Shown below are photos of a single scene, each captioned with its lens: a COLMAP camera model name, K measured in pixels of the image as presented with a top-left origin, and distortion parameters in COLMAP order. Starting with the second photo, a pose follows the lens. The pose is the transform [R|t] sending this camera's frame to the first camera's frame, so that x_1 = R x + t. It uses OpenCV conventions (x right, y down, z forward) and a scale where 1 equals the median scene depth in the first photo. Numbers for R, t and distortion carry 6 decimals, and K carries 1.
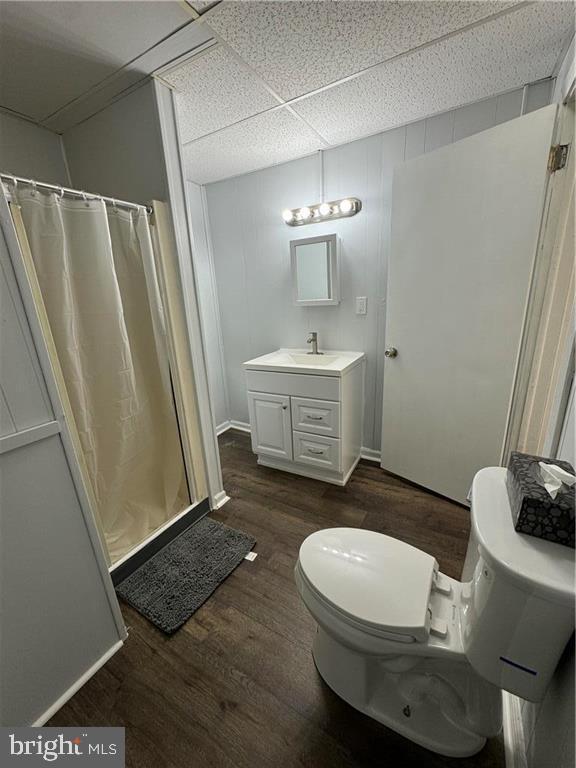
lens RADIAL K [[304.8, 0, 288.0], [0, 304.8, 384.0], [0, 0, 1]] dist [-0.002138, -0.000029]
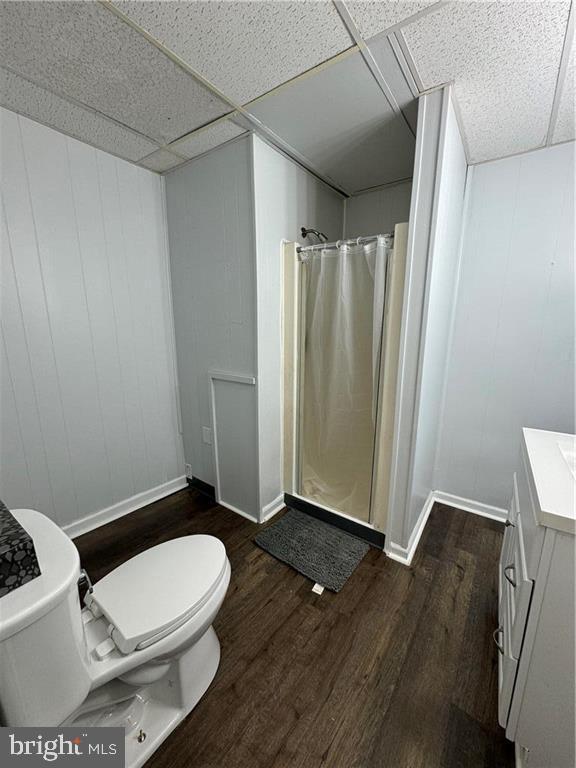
lens RADIAL K [[304.8, 0, 288.0], [0, 304.8, 384.0], [0, 0, 1]] dist [-0.002138, -0.000029]
pose [[-0.101317, 0.245009, -0.964212, 0.666153], [-0.280503, 0.922842, 0.263971, -0.253272], [0.954491, 0.297209, -0.024773, 0.770851]]
